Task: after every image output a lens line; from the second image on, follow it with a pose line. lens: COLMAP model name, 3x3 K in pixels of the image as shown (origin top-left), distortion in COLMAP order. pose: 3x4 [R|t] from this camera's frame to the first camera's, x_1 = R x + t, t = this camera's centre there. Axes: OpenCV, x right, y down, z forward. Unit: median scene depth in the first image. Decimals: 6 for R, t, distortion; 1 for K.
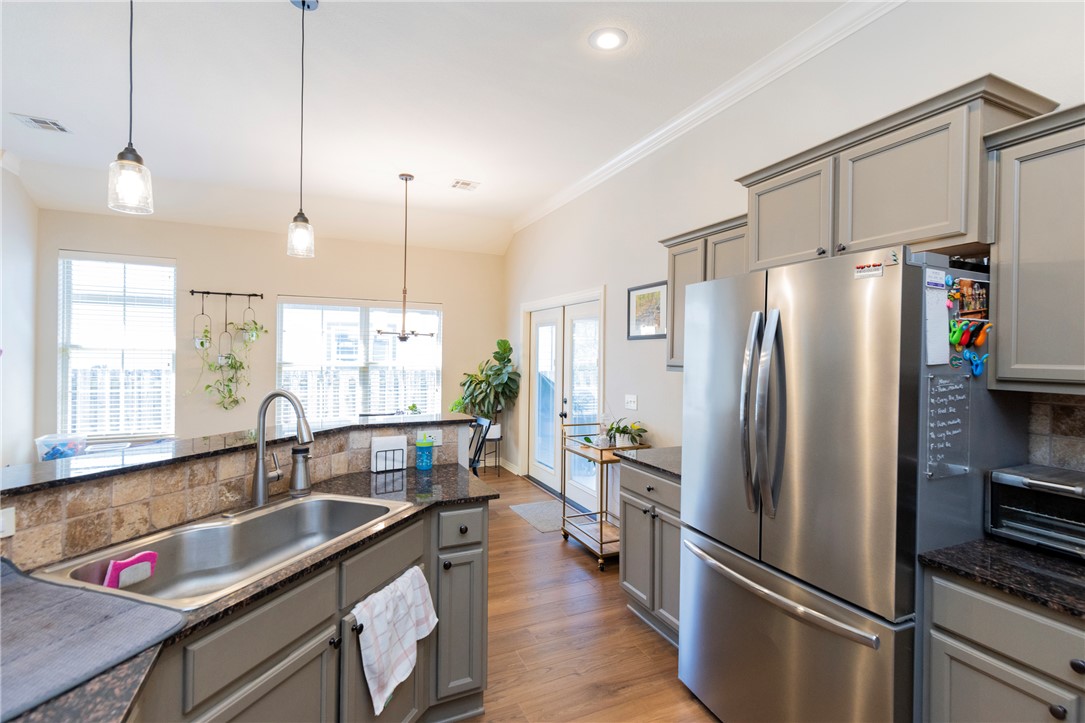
lens RADIAL K [[502.7, 0, 552.2], [0, 502.7, 356.3], [0, 0, 1]] dist [0.003109, -0.001355]
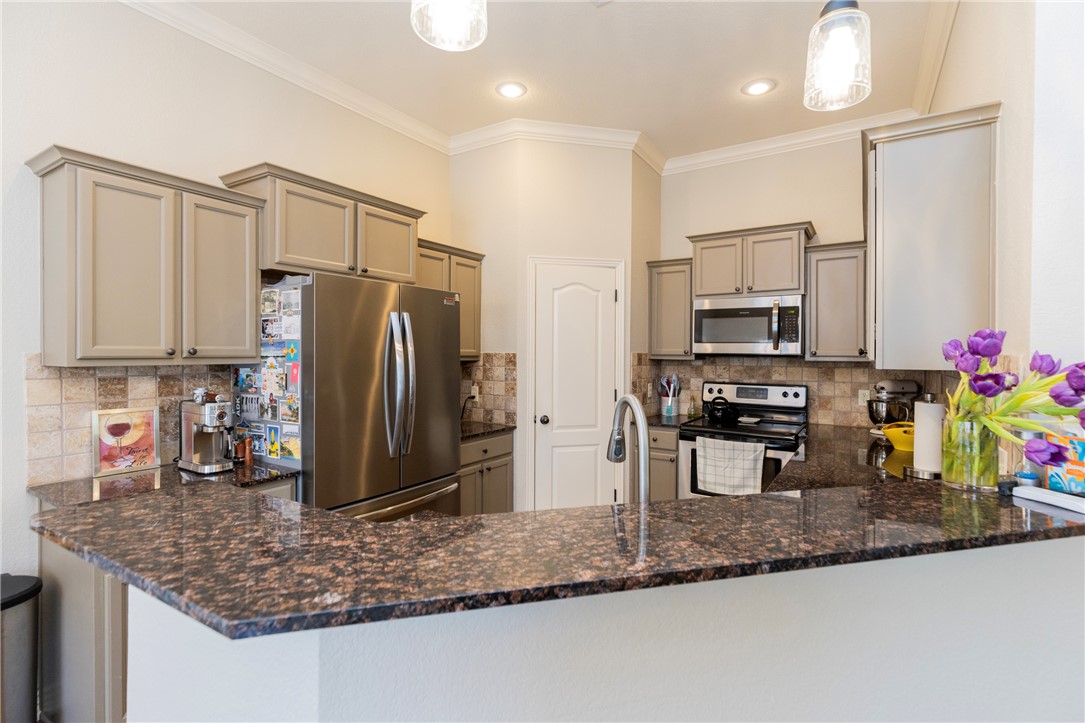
lens RADIAL K [[502.7, 0, 551.1], [0, 502.7, 353.3], [0, 0, 1]] dist [0.003109, -0.001355]
pose [[-0.544126, -0.016349, 0.838844, -0.348374], [-0.004048, 0.999850, 0.016862, 0.001299], [-0.838994, 0.005780, -0.544110, 0.485753]]
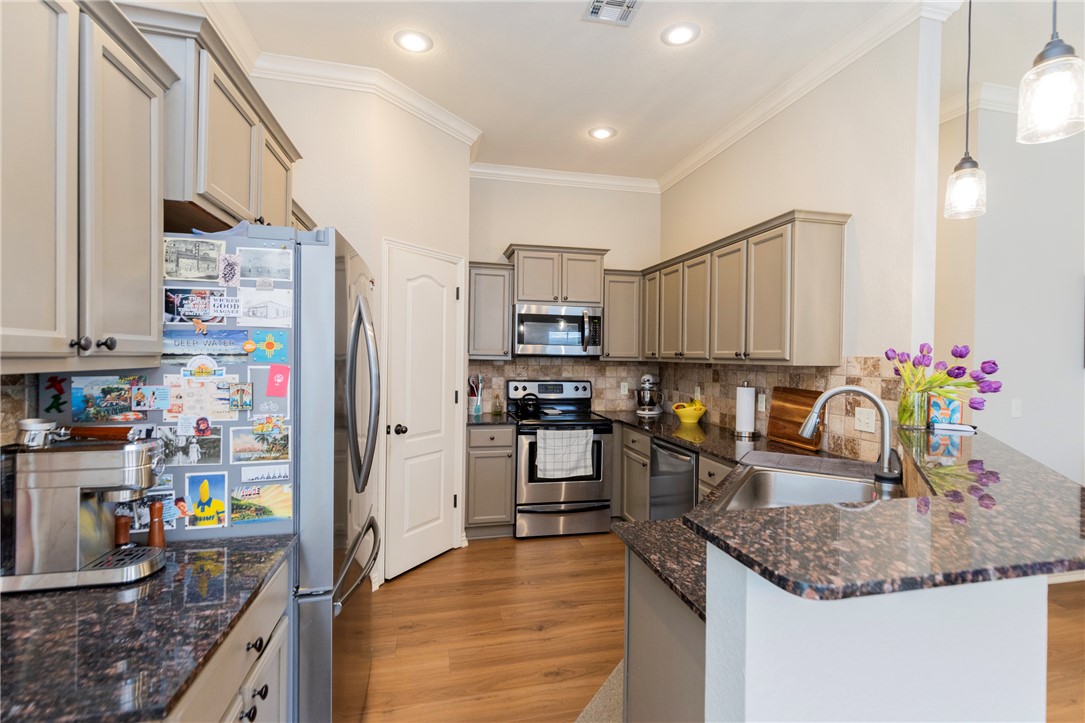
lens RADIAL K [[502.7, 0, 564.8], [0, 502.7, 358.1], [0, 0, 1]] dist [0.003109, -0.001355]
pose [[-0.979792, -0.025307, 0.198411, -0.066787], [-0.022813, 0.999630, 0.014847, 0.006495], [-0.198713, 0.010020, -0.980007, 0.672029]]
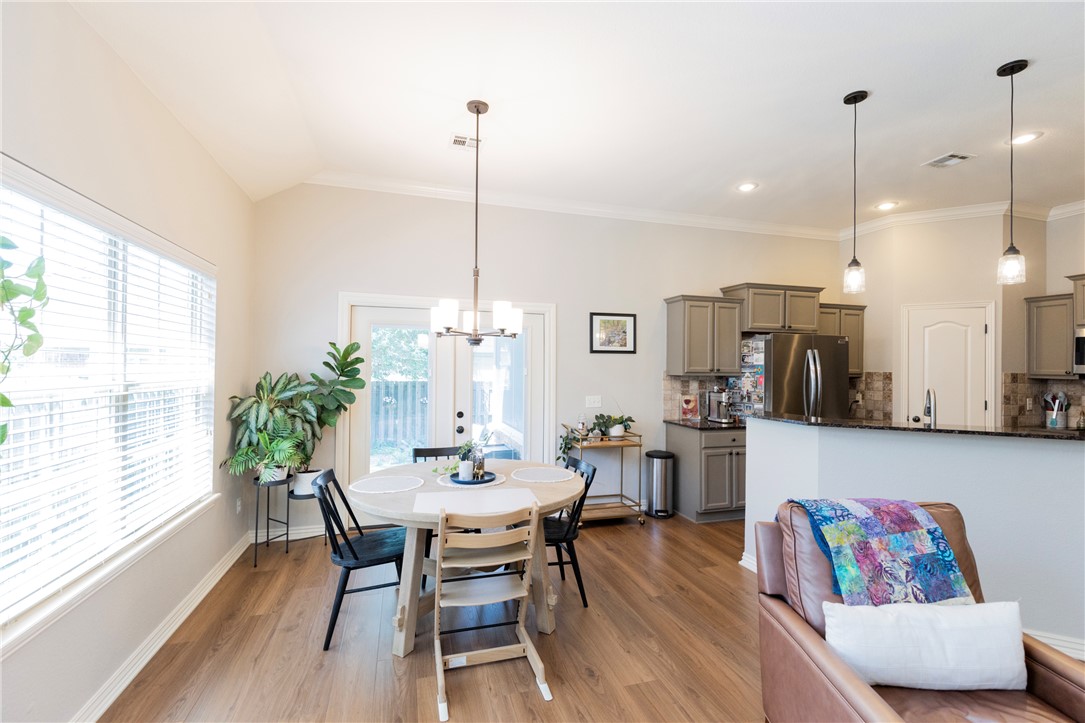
lens RADIAL K [[485.5, 0, 551.1], [0, 485.5, 363.7], [0, 0, 1]] dist [0.001514, -0.000657]
pose [[0.135036, -0.001731, 0.990839, -0.808069], [-0.000821, 0.999998, 0.001859, -0.005300], [-0.990840, -0.001065, 0.135034, 0.699644]]
